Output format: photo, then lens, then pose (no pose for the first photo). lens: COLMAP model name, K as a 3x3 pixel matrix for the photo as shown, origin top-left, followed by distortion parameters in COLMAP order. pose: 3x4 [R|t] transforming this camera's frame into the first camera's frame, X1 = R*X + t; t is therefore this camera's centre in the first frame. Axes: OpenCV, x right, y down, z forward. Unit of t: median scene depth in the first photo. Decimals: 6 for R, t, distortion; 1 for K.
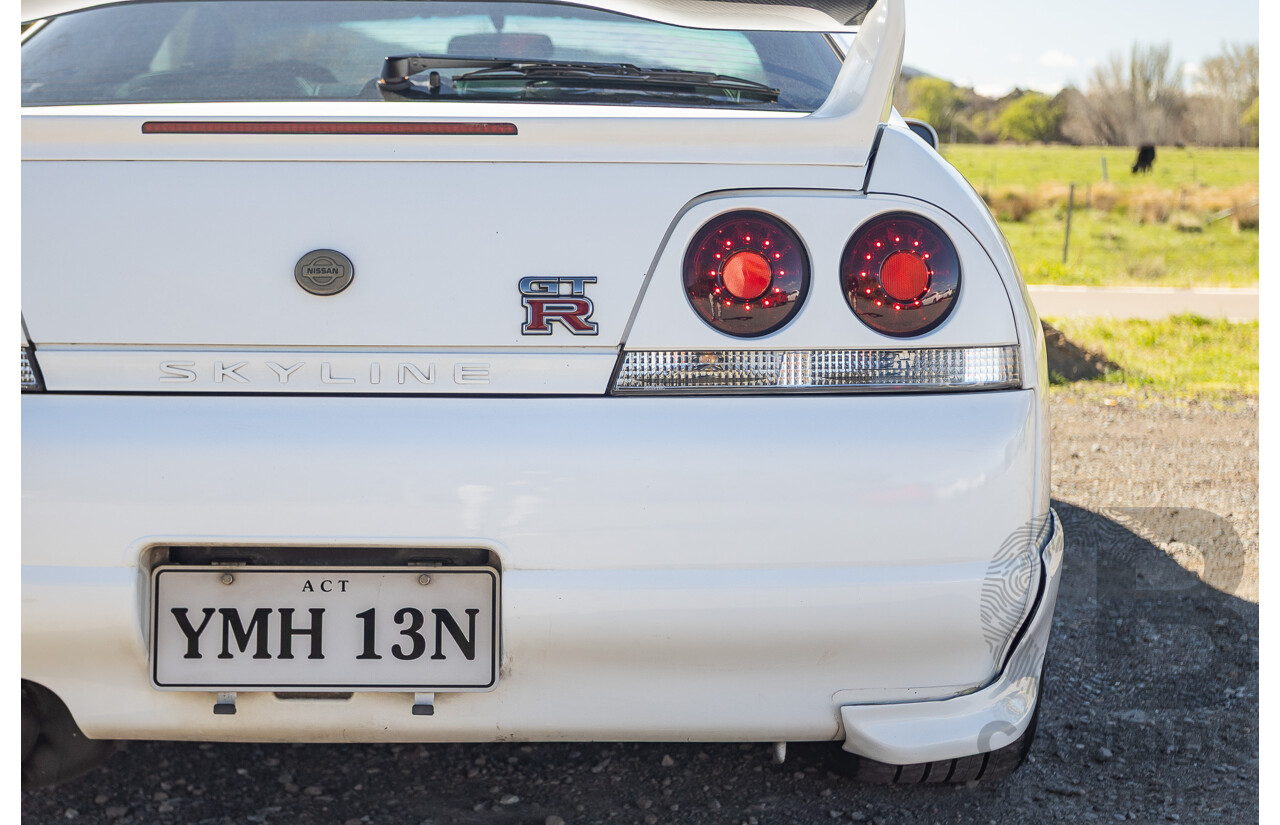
lens RADIAL K [[2159.0, 0, 640.0], [0, 2159.0, 412.5], [0, 0, 1]] dist [-0.044492, 0.144763]
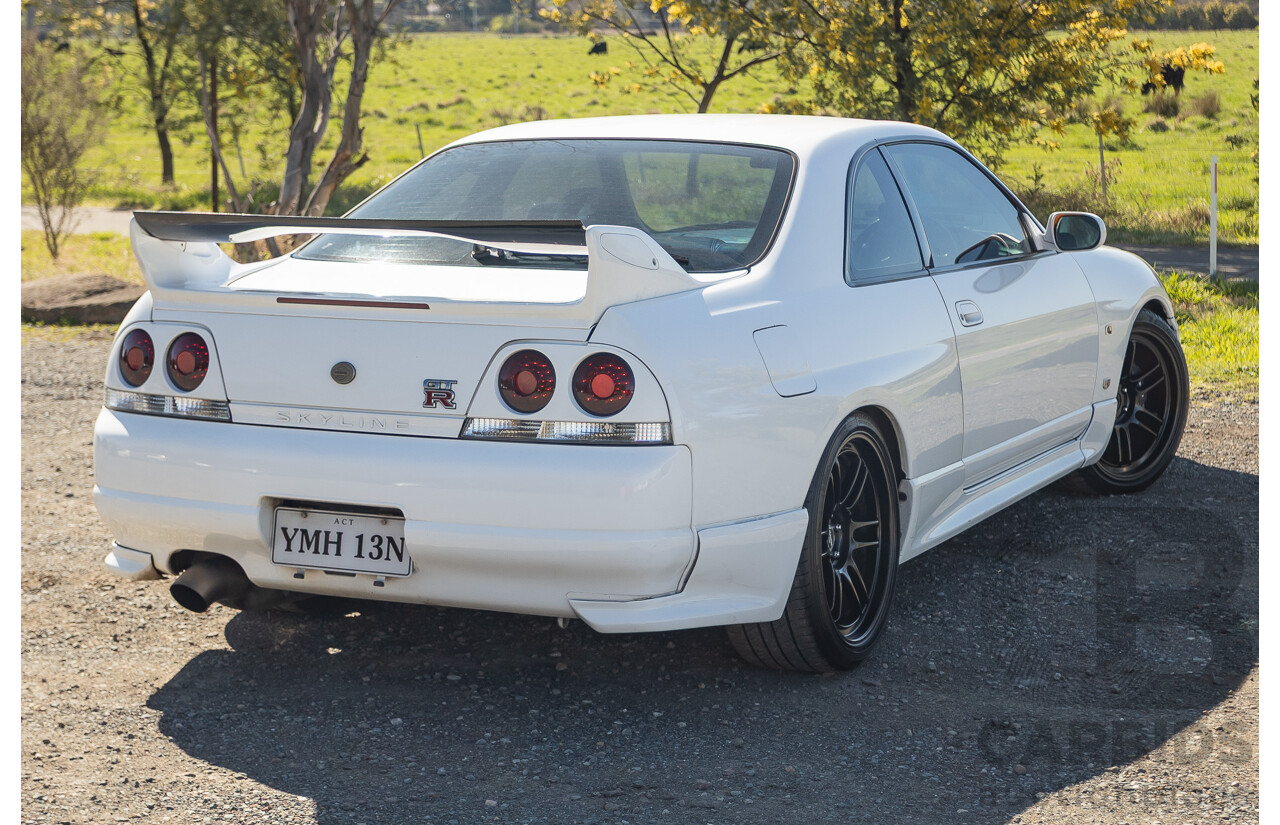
lens RADIAL K [[2405.7, 0, 643.2], [0, 2405.7, 389.4], [0, 0, 1]] dist [0.001622, 0.142556]
pose [[0.901873, 0.045005, -0.429650, 1.105106], [-0.035950, 0.998928, 0.029174, -0.125540], [0.430502, -0.010865, 0.902524, -0.974850]]
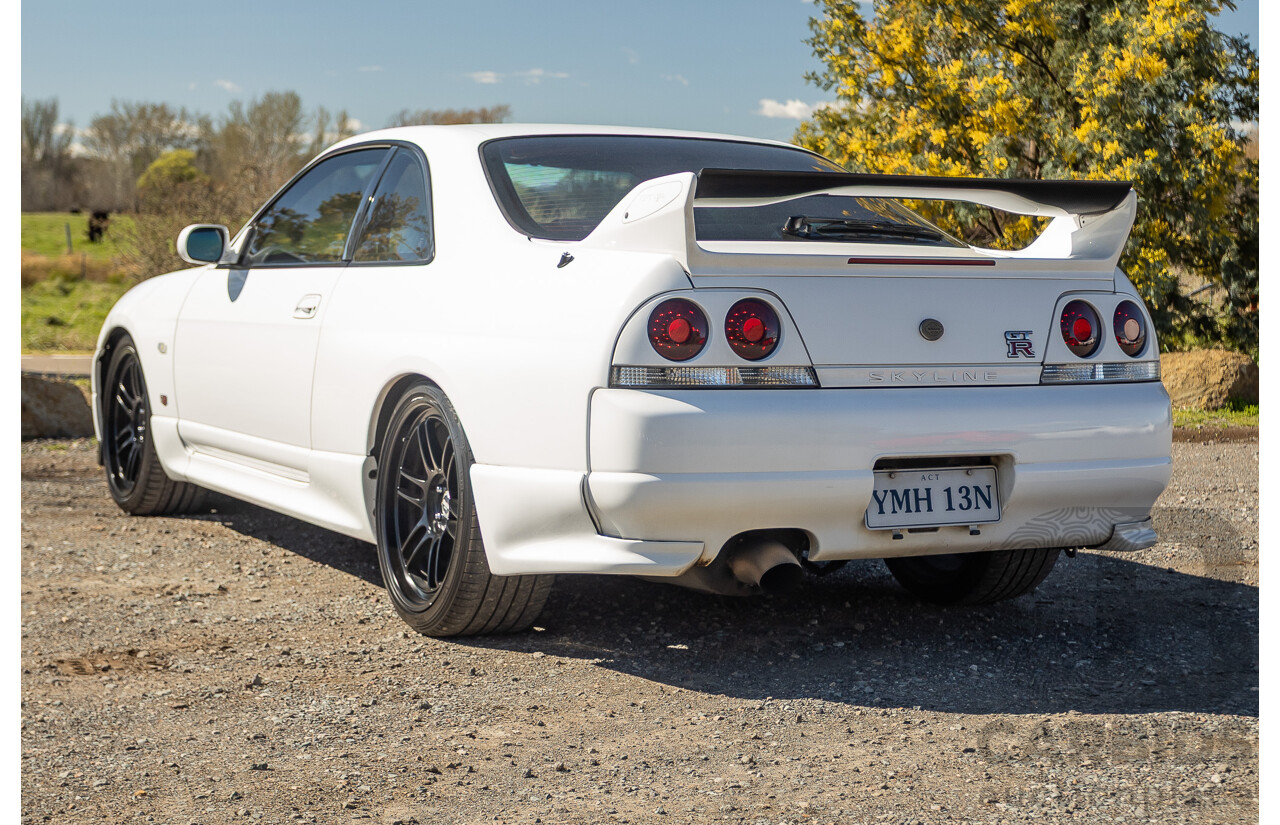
lens RADIAL K [[2326.4, 0, 640.0], [0, 2326.4, 412.5], [0, 0, 1]] dist [-0.016572, 0.071582]
pose [[0.884677, -0.024901, 0.465538, -1.447379], [0.041804, 0.998787, -0.026017, 0.063646], [-0.464326, 0.042477, 0.884645, -0.884698]]
